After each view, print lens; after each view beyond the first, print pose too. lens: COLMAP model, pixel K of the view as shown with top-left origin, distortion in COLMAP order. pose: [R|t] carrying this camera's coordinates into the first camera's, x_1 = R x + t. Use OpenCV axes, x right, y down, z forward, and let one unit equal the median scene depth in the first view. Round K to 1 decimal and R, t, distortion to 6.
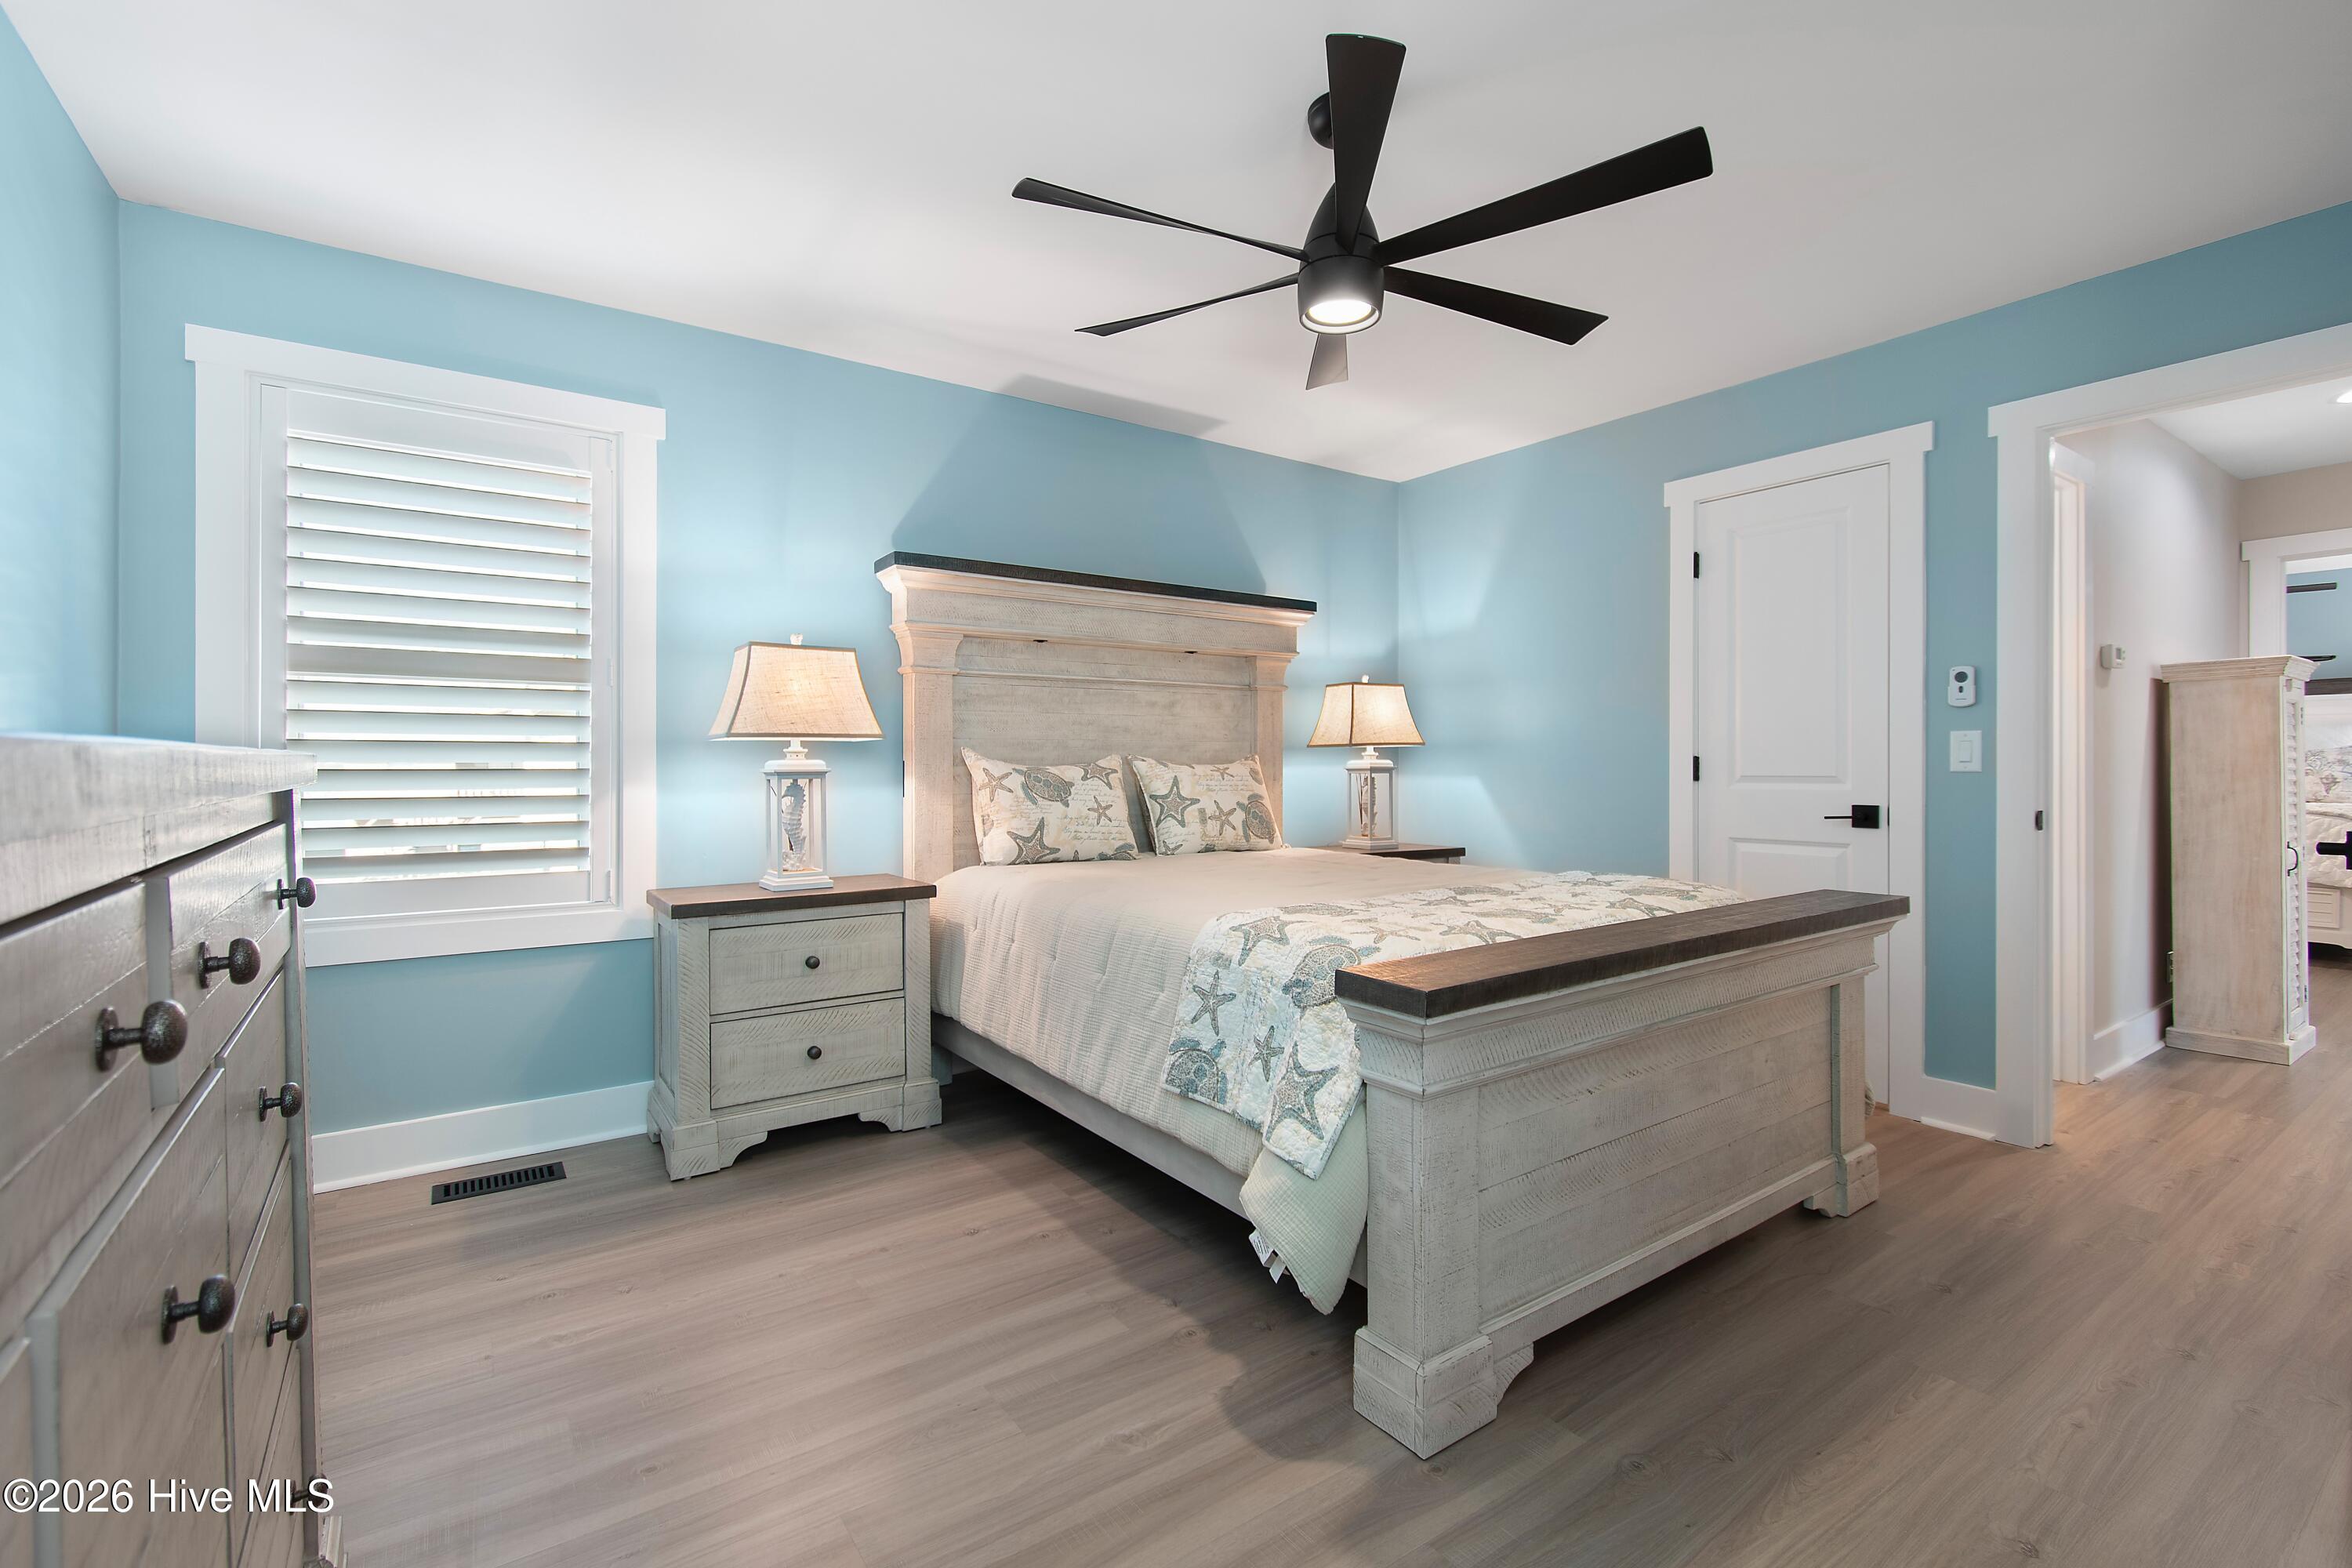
lens RADIAL K [[1028.7, 0, 1167.5], [0, 1028.7, 777.2], [0, 0, 1]] dist [-0.002583, -0.000622]
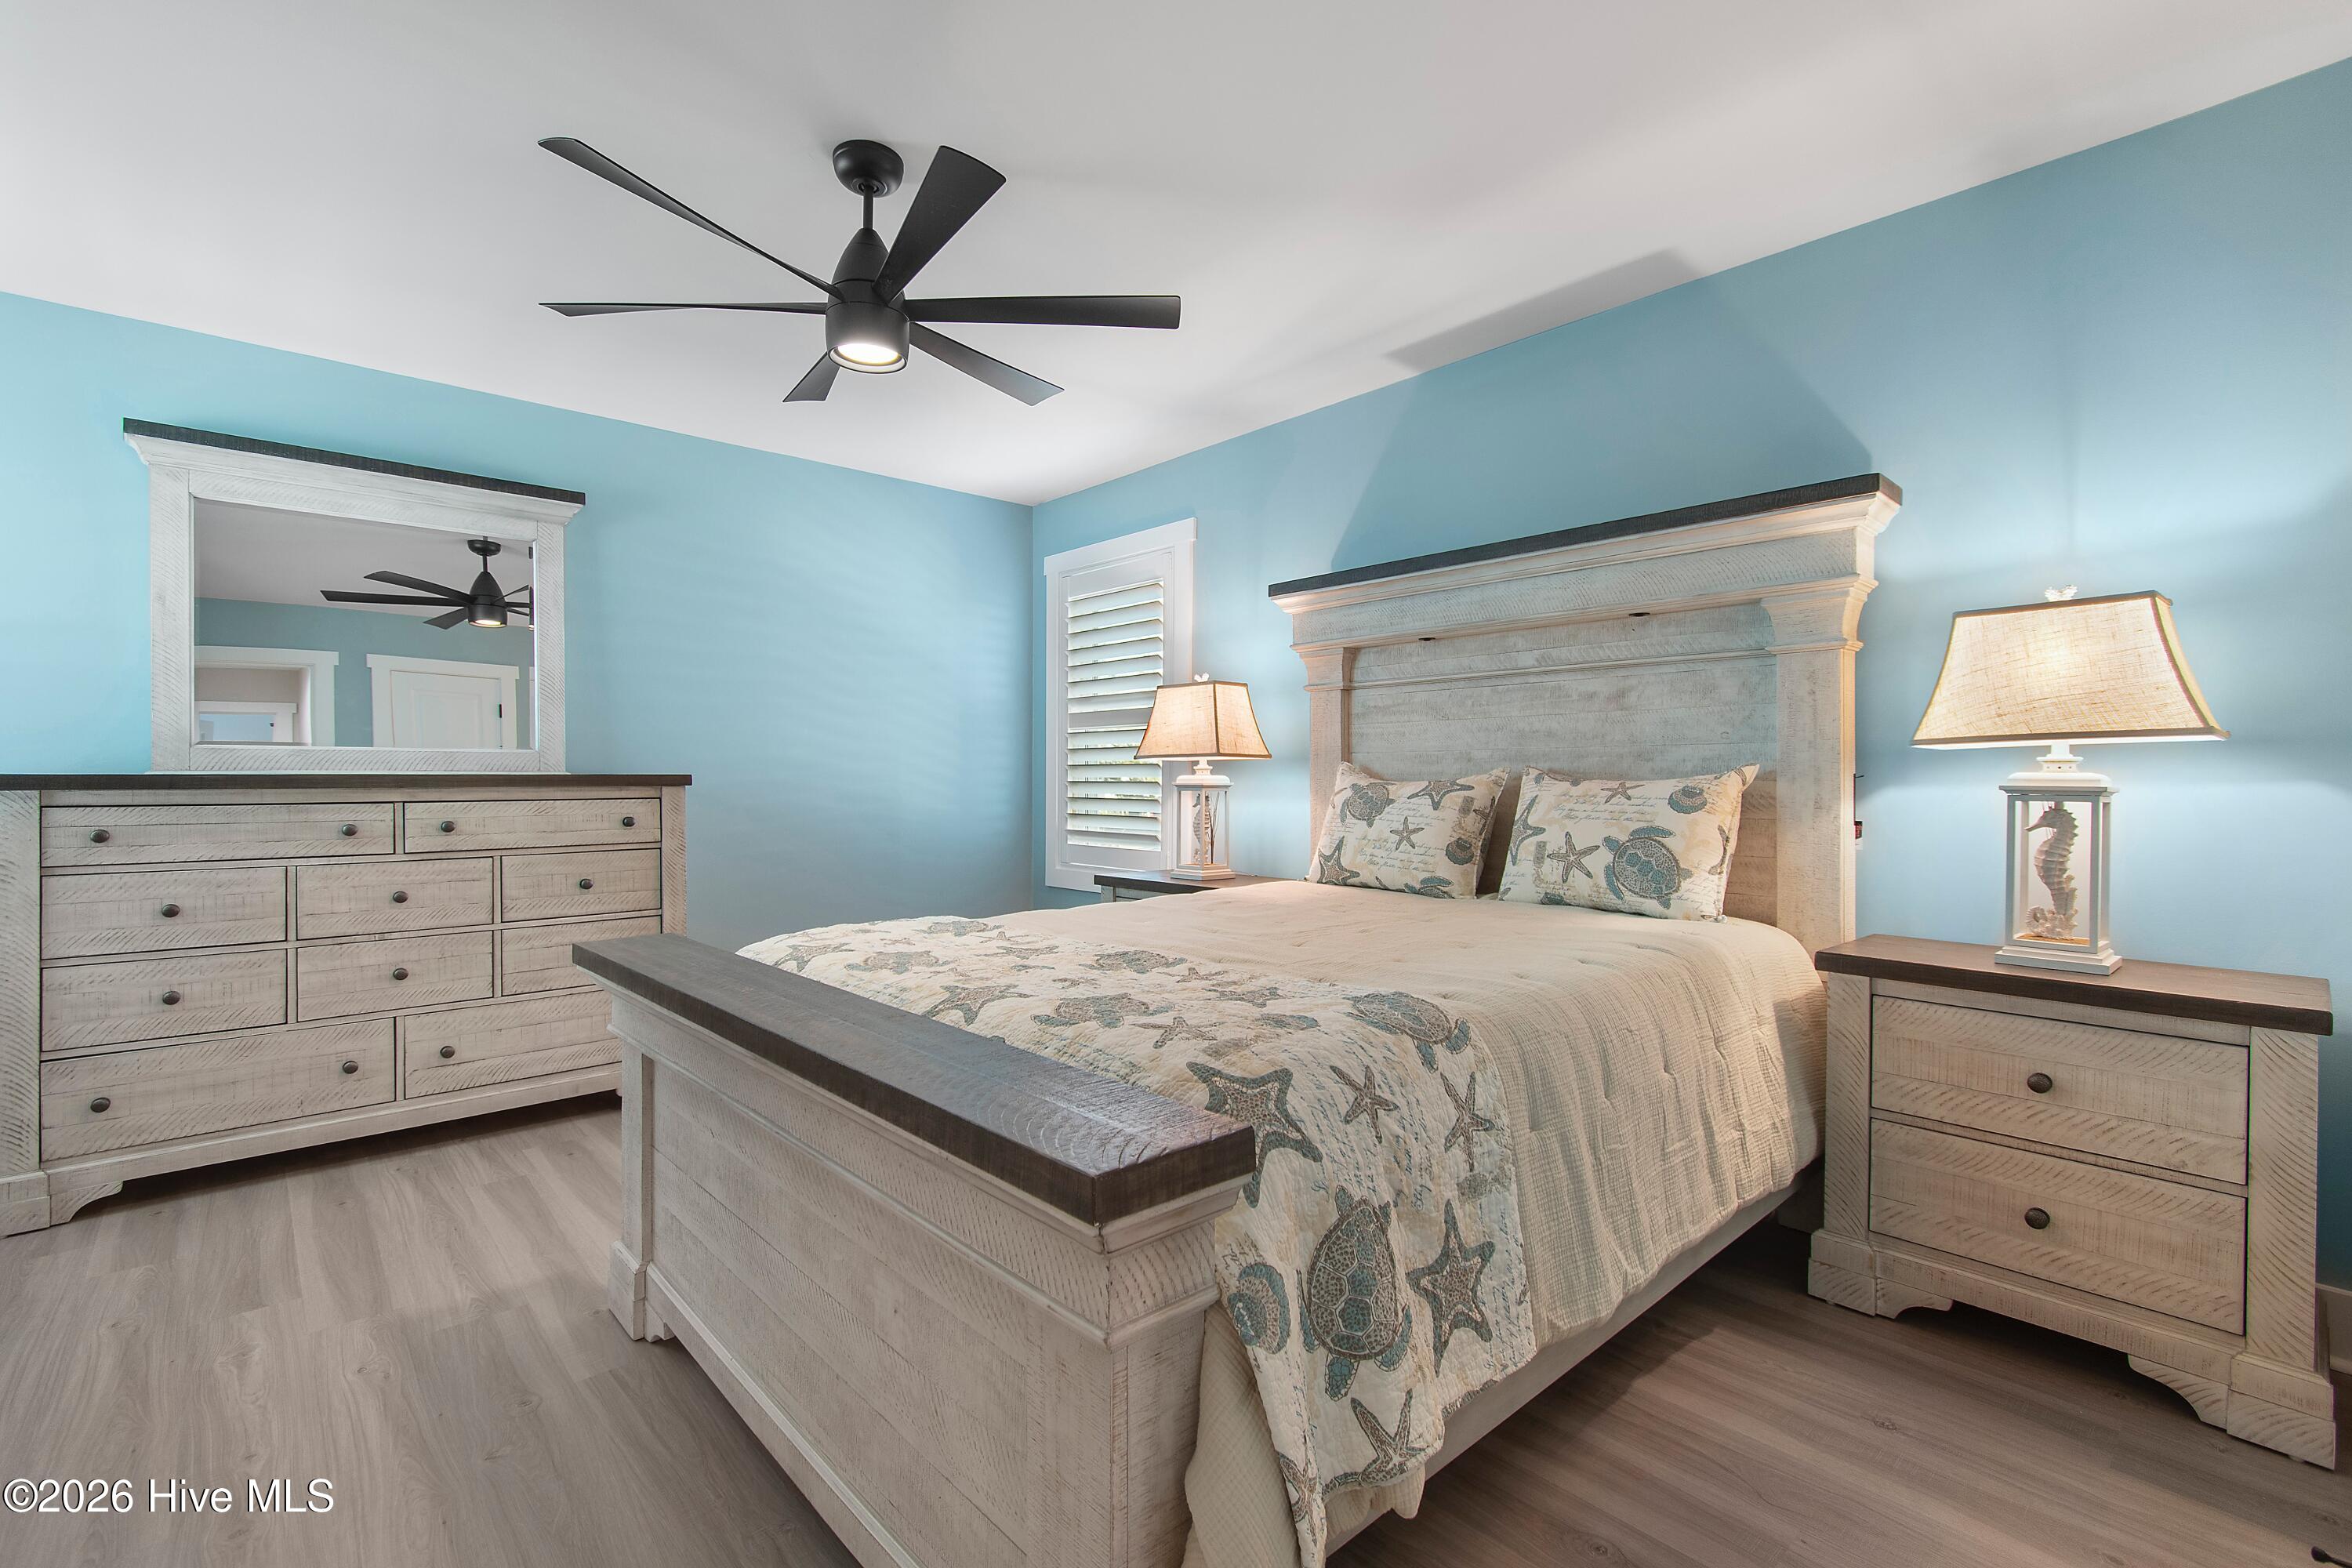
lens RADIAL K [[1028.7, 0, 1167.5], [0, 1028.7, 777.2], [0, 0, 1]] dist [-0.002583, -0.000622]
pose [[0.135770, 0.000610, -0.990740, 0.702522], [-0.011423, 0.999934, -0.000949, -0.010705], [0.990675, 0.011446, 0.135768, 0.646587]]
